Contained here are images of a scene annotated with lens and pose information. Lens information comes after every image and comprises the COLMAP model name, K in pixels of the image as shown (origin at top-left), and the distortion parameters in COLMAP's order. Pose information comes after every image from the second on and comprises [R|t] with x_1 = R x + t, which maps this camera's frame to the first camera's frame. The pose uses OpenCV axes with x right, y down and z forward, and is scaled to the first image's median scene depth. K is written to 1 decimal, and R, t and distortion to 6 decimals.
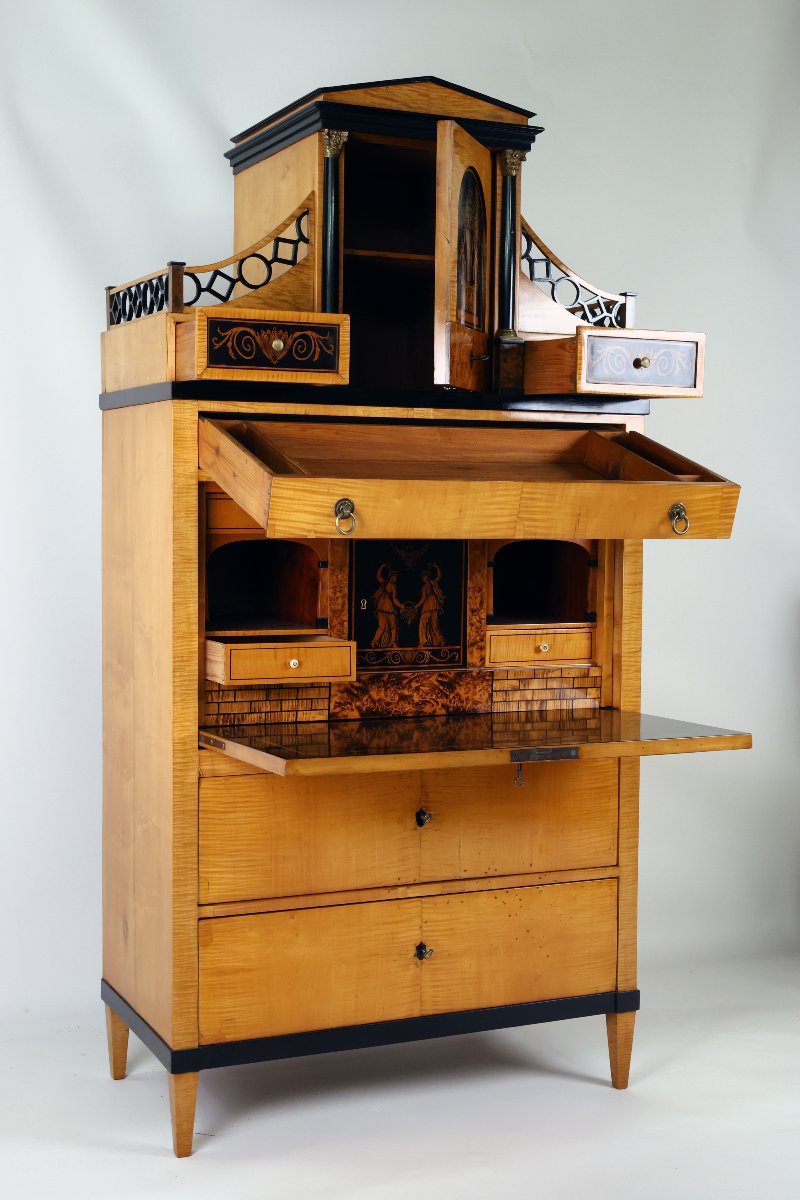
lens RADIAL K [[1685.1, 0, 400.0], [0, 1685.1, 600.0], [0, 0, 1]] dist [0.031352, -0.013838]
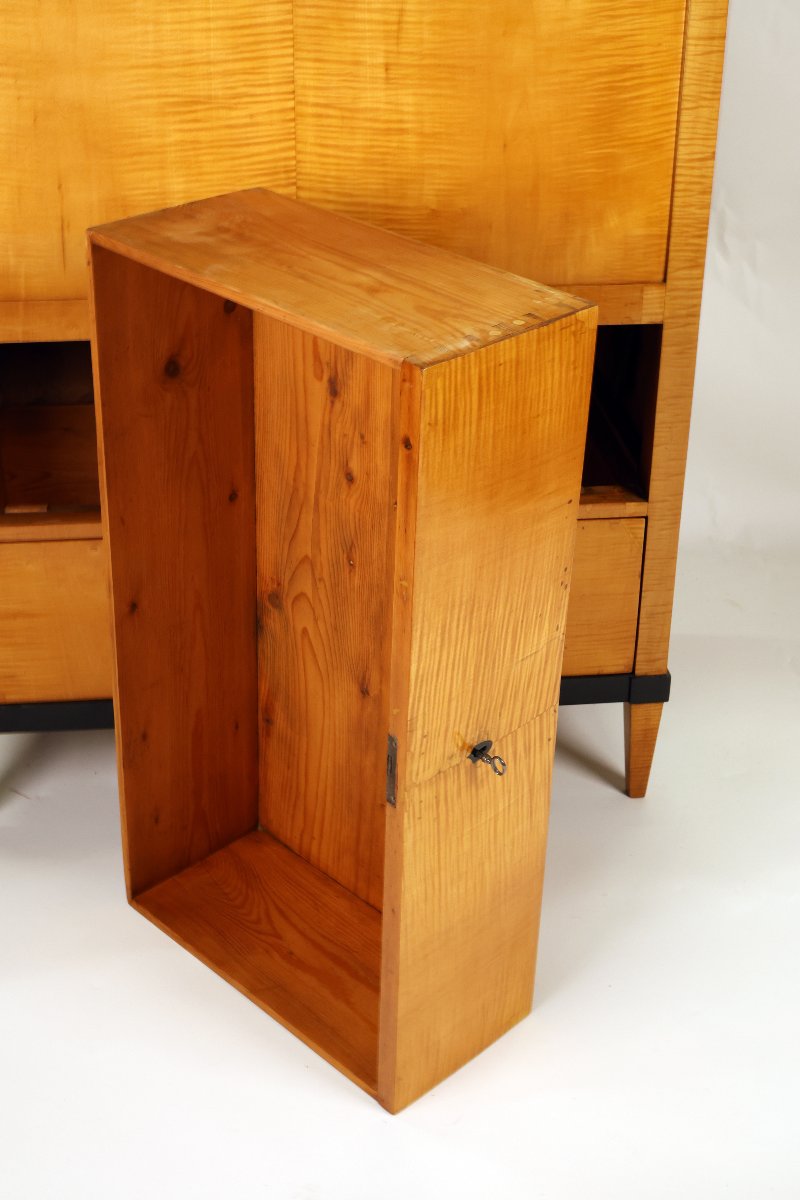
lens RADIAL K [[1713.3, 0, 400.0], [0, 1713.3, 600.0], [0, 0, 1]] dist [0.070542, -0.369051]
pose [[0.949861, 0.144980, -0.277029, 0.236783], [-0.019449, 0.911683, 0.410435, -0.074544], [0.312067, -0.384468, 0.868791, 0.417977]]
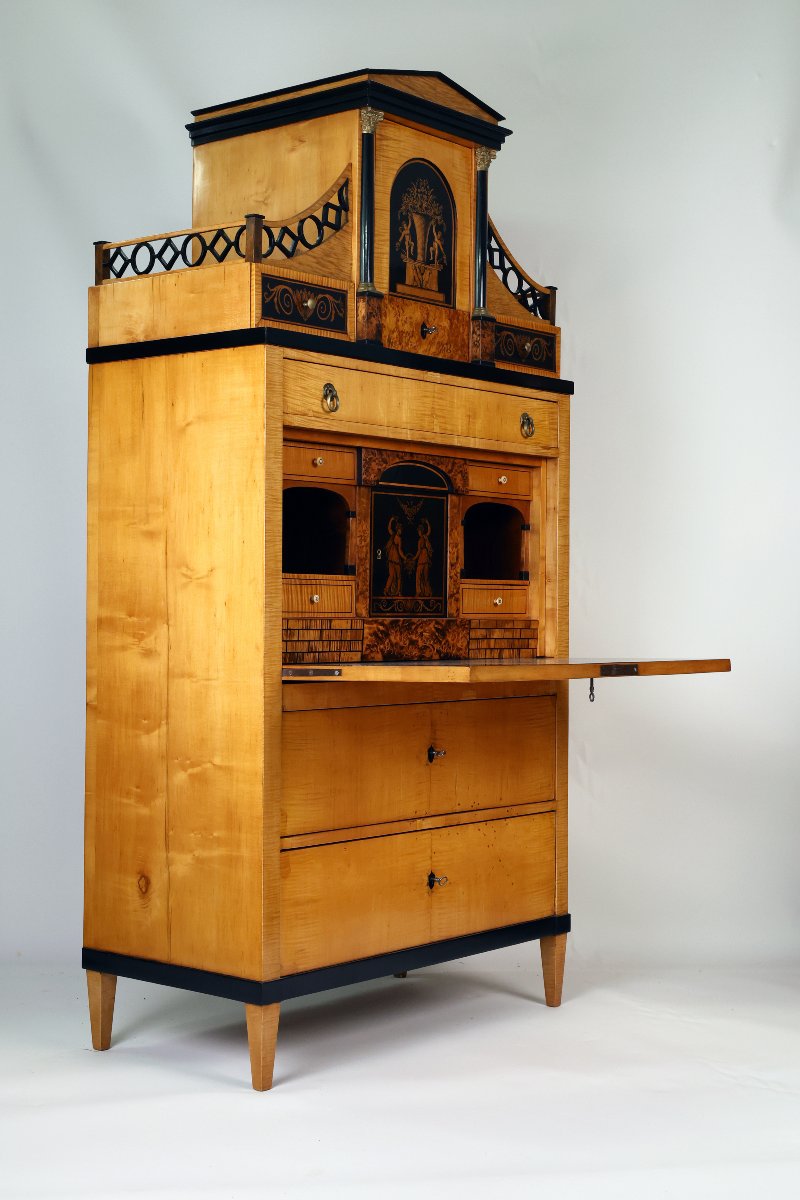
lens RADIAL K [[1777.0, 0, 404.2], [0, 1777.0, 606.4], [0, 0, 1]] dist [0.034689, -0.073961]
pose [[0.901163, -0.002494, 0.433473, -0.488636], [0.026765, 0.998396, -0.049898, 0.090939], [-0.432653, 0.056568, 0.899784, -0.012138]]
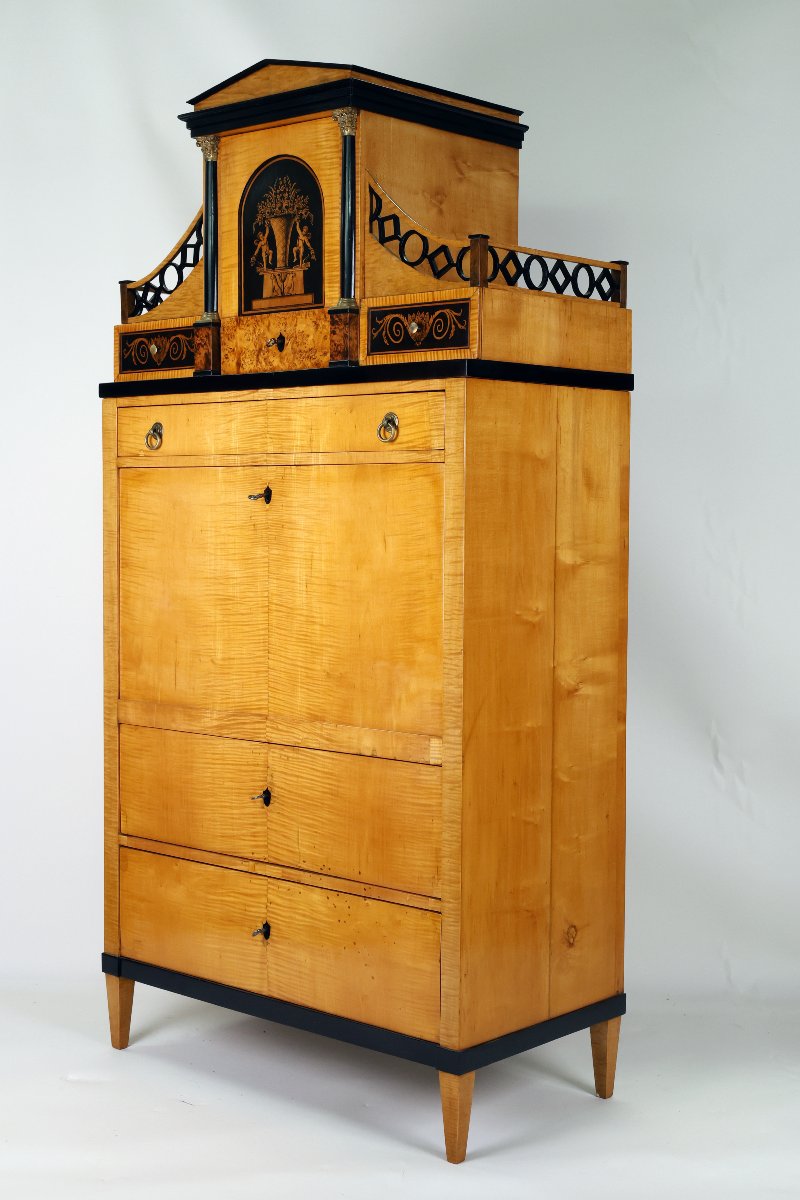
lens RADIAL K [[1713.3, 0, 400.0], [0, 1713.3, 600.0], [0, 0, 1]] dist [0.070542, -0.369051]
pose [[0.404566, 0.044029, -0.913448, 0.967630], [-0.054784, 0.998213, 0.023851, -0.016772], [0.912867, 0.040393, 0.406255, 0.648455]]
